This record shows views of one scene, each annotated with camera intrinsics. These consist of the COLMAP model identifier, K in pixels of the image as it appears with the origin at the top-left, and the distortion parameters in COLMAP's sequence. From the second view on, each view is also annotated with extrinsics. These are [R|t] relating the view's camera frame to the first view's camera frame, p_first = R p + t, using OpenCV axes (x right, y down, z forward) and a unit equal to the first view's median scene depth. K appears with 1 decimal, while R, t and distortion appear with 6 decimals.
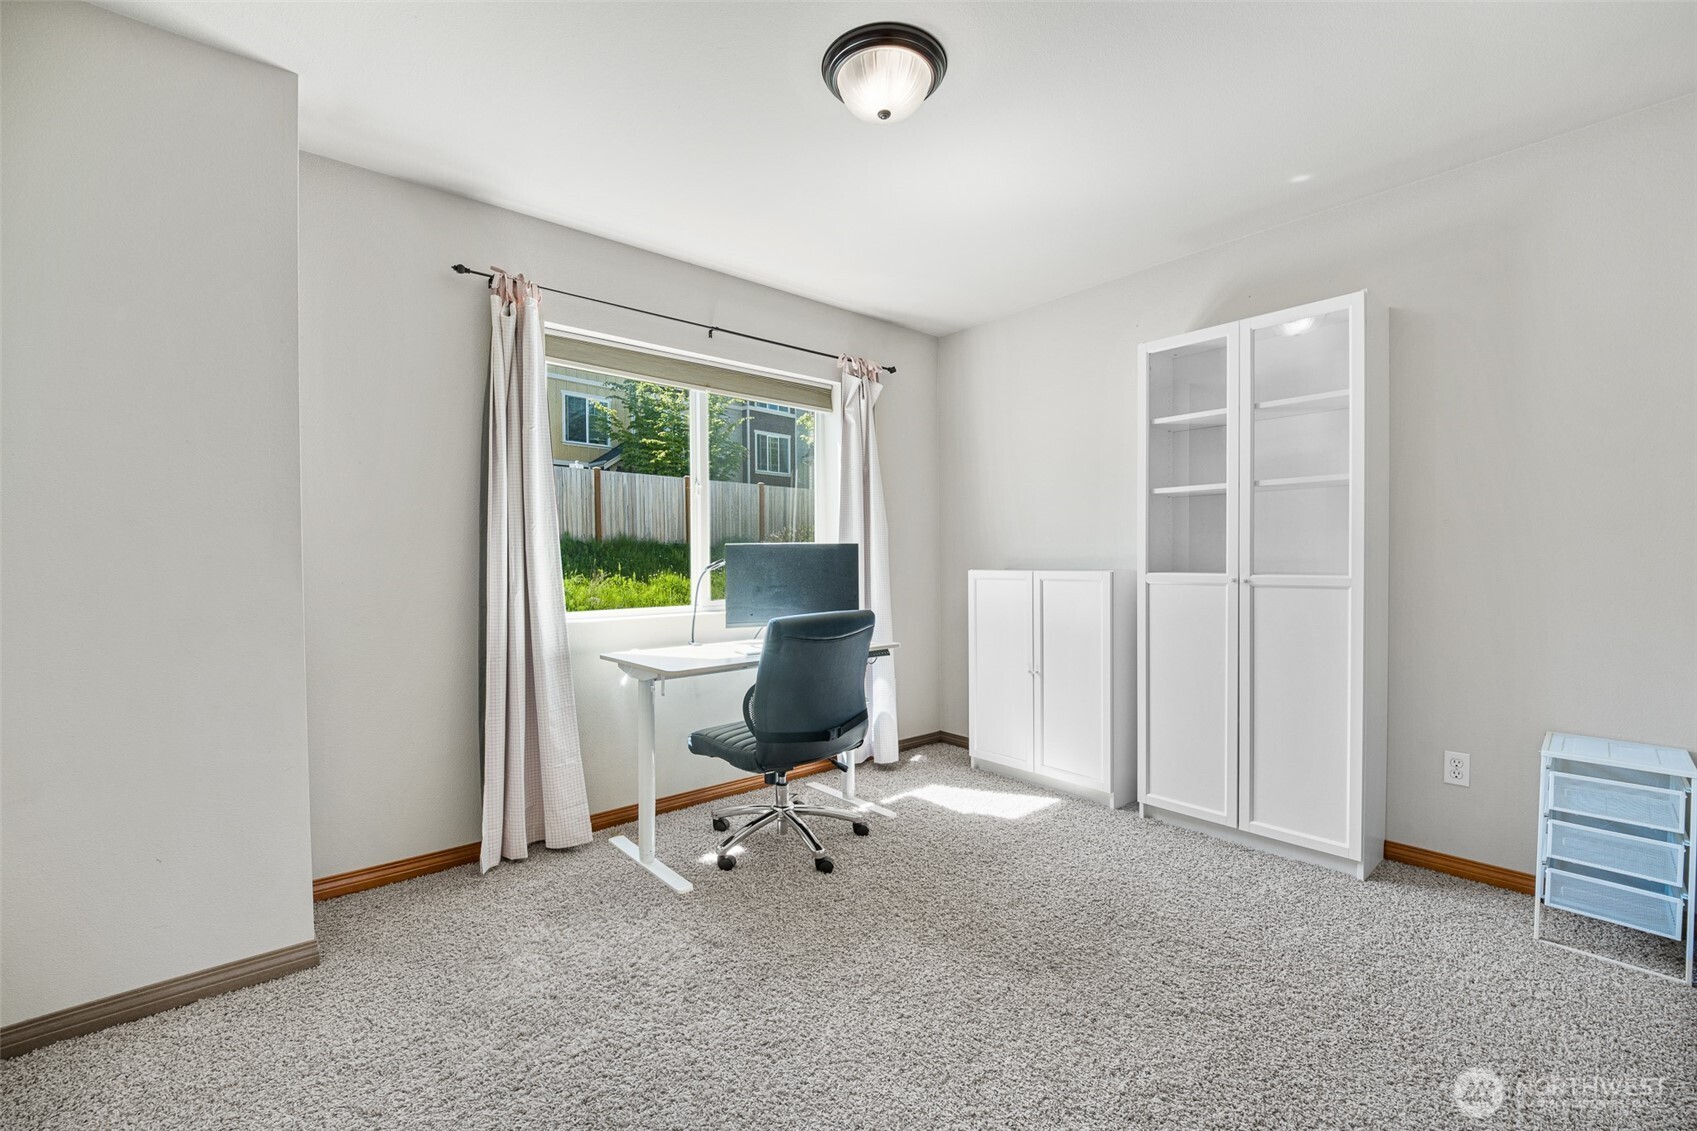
lens RADIAL K [[701.1, 0, 847.0], [0, 701.1, 567.7], [0, 0, 1]] dist [-0.005683, -0.004006]
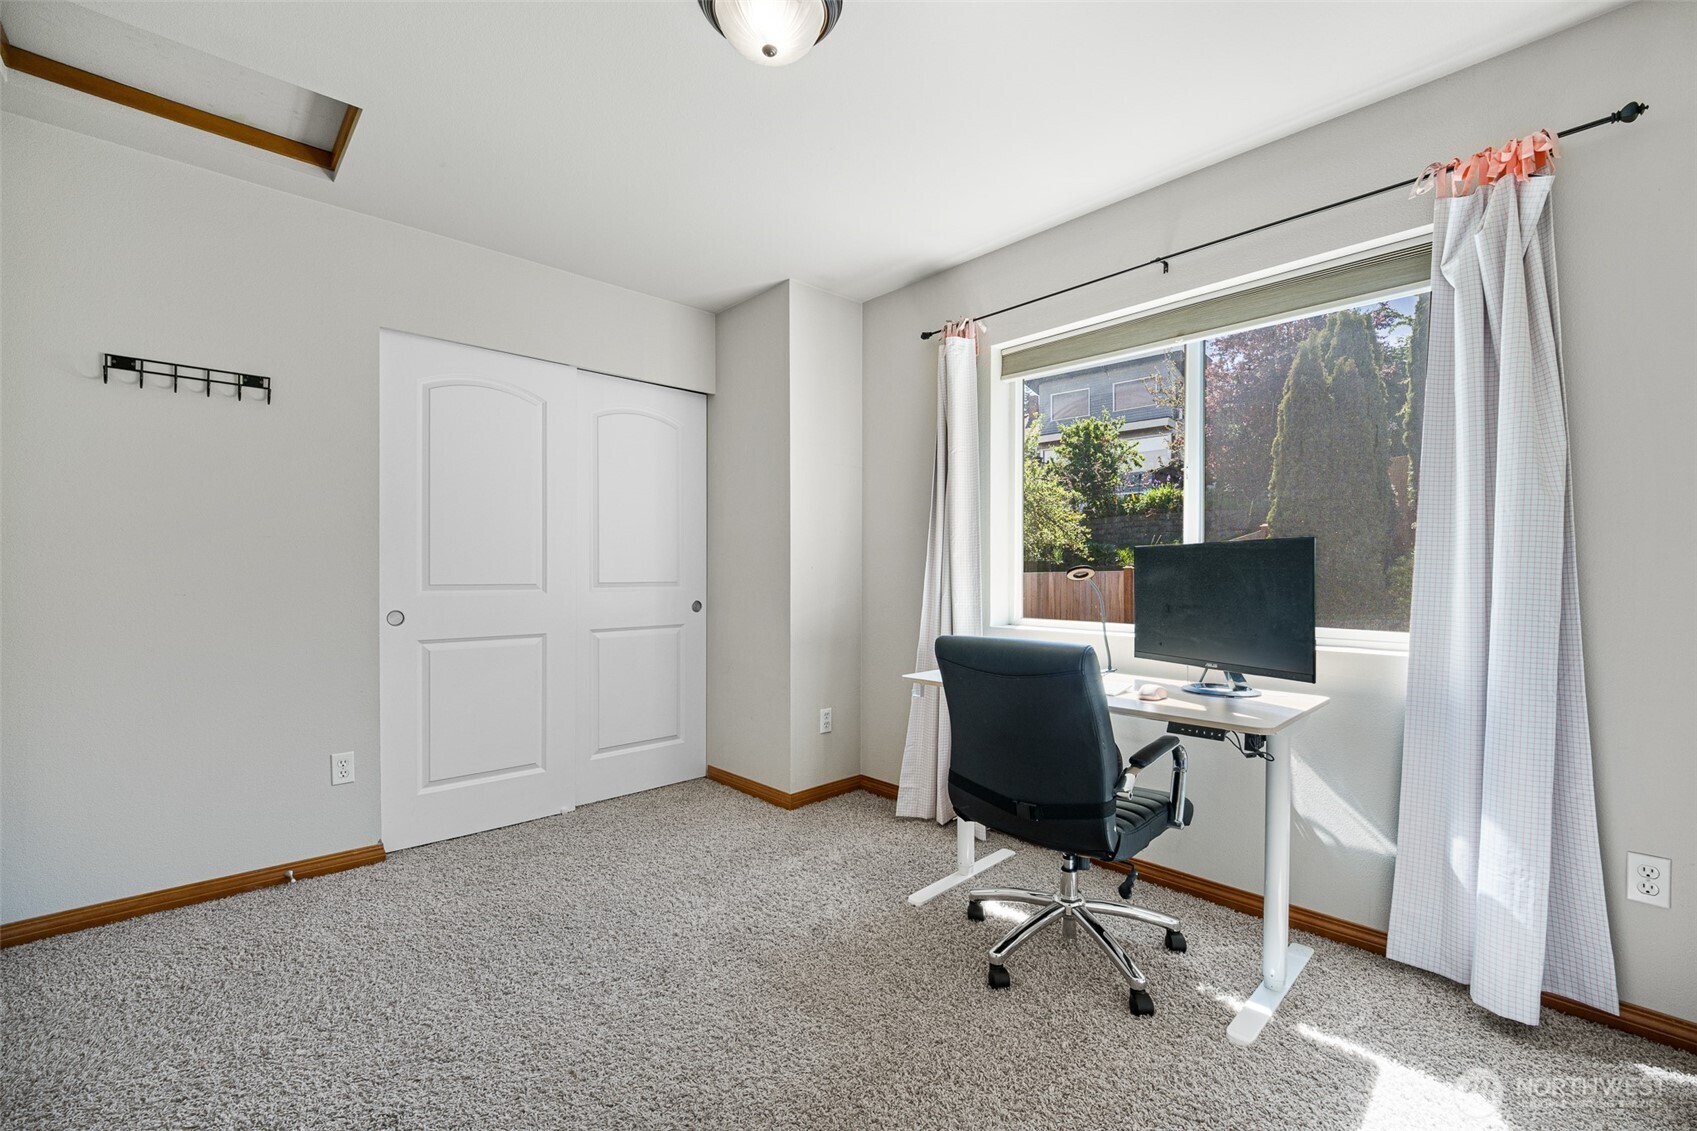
lens RADIAL K [[701.1, 0, 847.0], [0, 701.1, 569.5], [0, 0, 1]] dist [-0.005683, -0.004006]
pose [[0.047427, 0.009779, -0.998827, 0.562568], [-0.005277, 0.999941, 0.009539, -0.014269], [0.998861, 0.004819, 0.047476, 0.641217]]
